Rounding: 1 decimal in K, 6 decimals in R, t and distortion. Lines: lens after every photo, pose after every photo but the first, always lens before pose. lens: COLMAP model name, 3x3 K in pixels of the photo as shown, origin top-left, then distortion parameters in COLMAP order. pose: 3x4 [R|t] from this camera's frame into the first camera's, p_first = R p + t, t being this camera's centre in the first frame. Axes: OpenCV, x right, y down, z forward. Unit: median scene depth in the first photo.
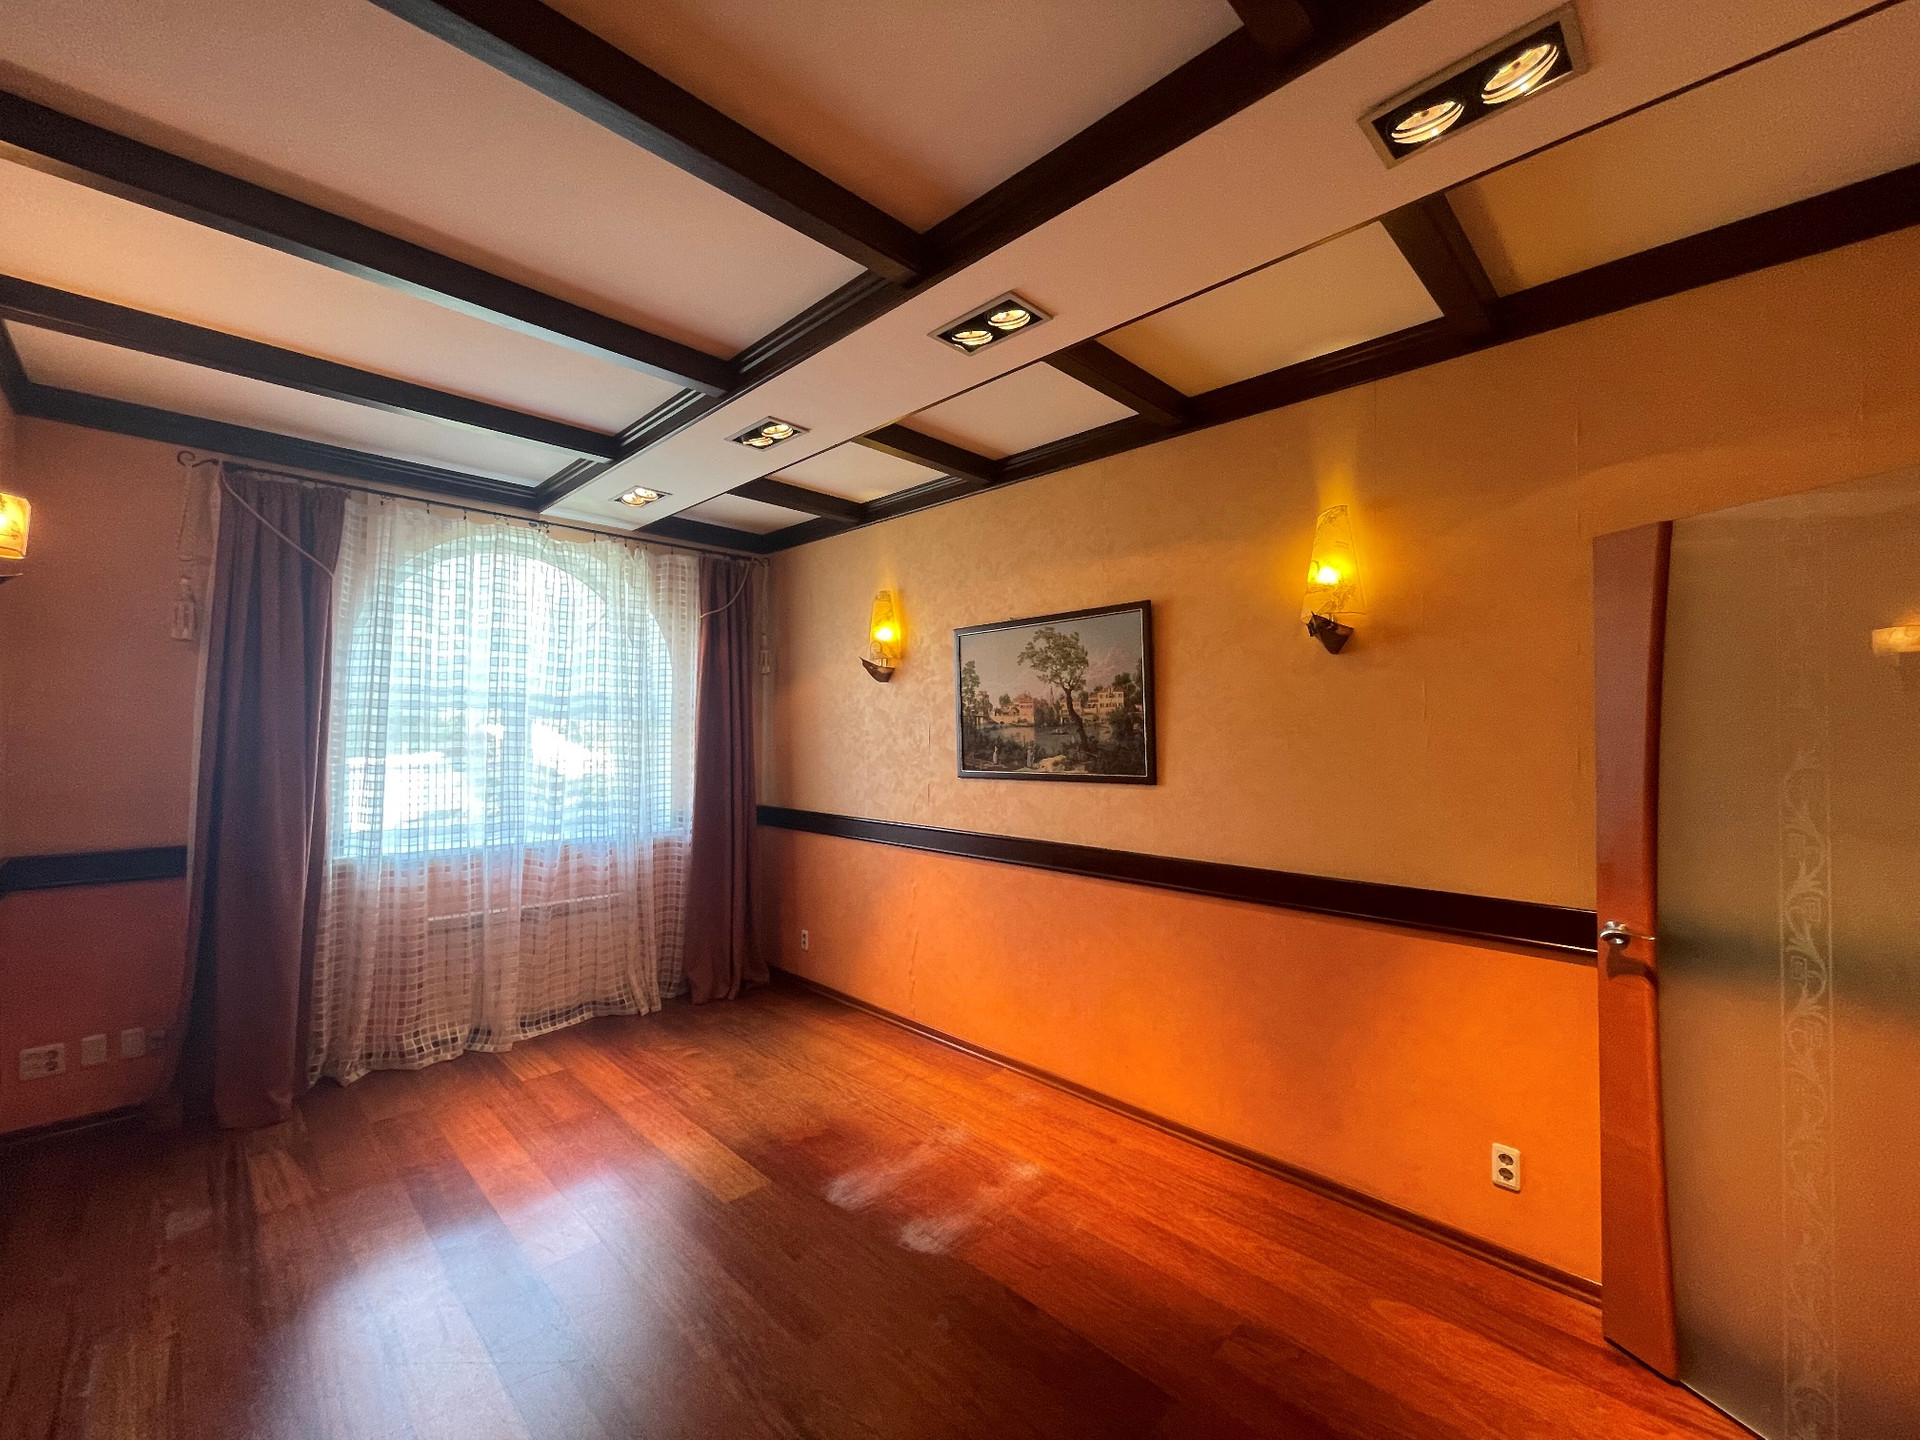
lens RADIAL K [[782.7, 0, 963.6], [0, 782.7, 711.1], [0, 0, 1]] dist [-0.008495, 0.005066]
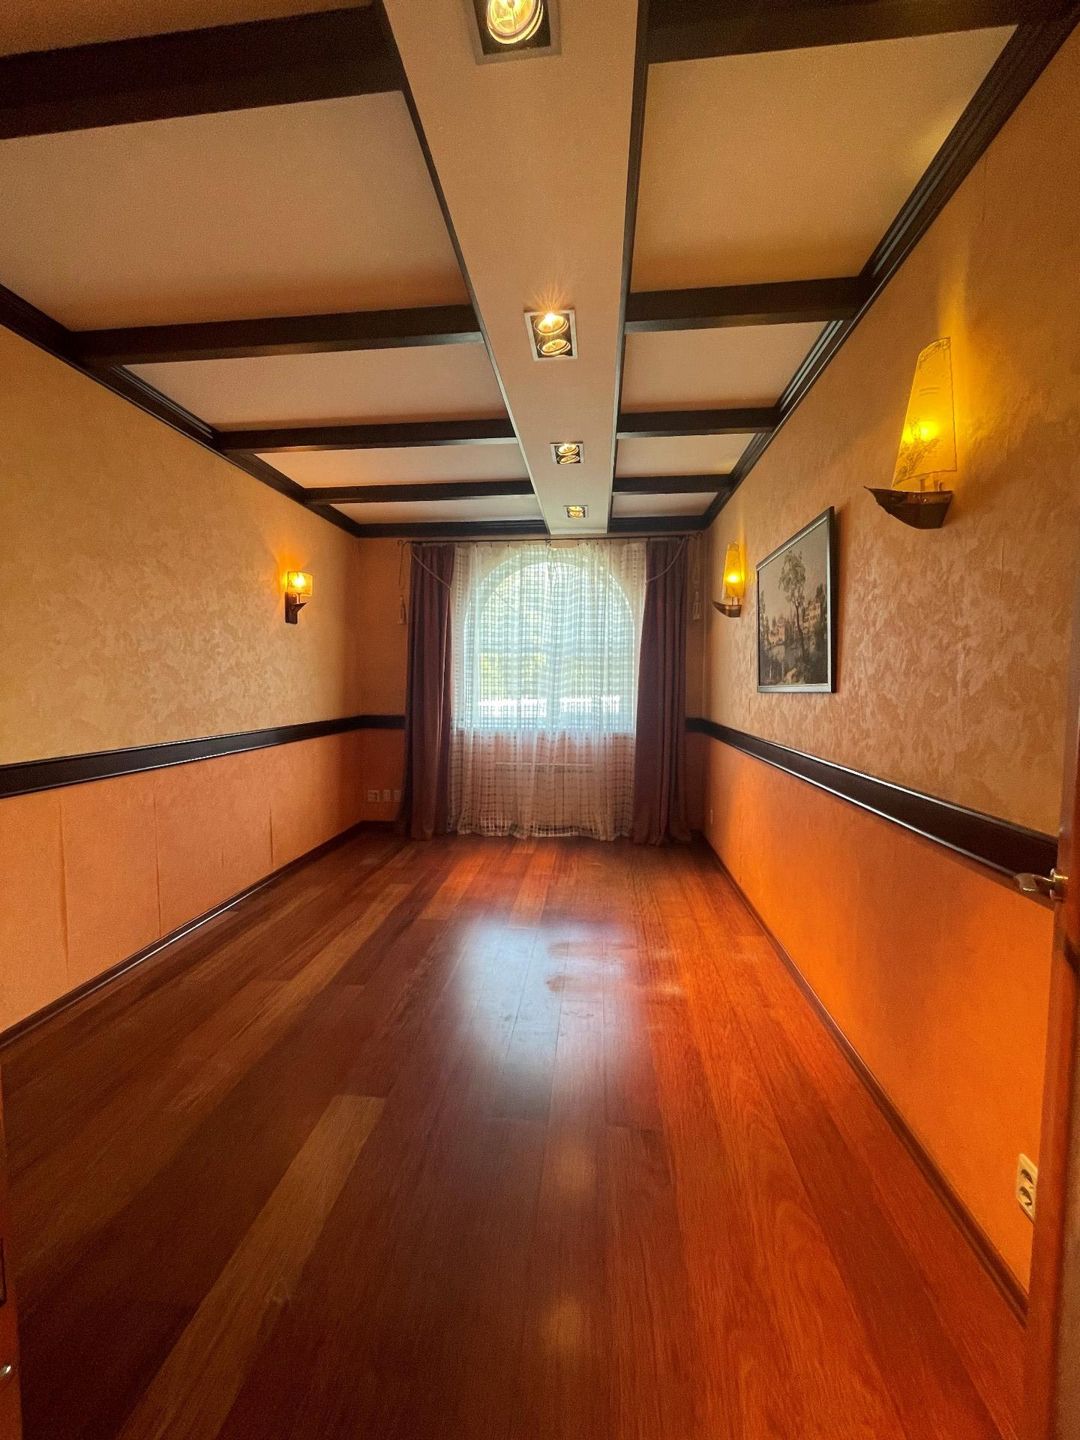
lens RADIAL K [[587.0, 0, 540.2], [0, 587.0, 715.2], [0, 0, 1]] dist [-0.008495, 0.005066]
pose [[0.626187, 0.040531, -0.778618, 0.499738], [0.023142, 0.997242, 0.070523, 0.051541], [0.779329, -0.062180, 0.623522, 0.194721]]
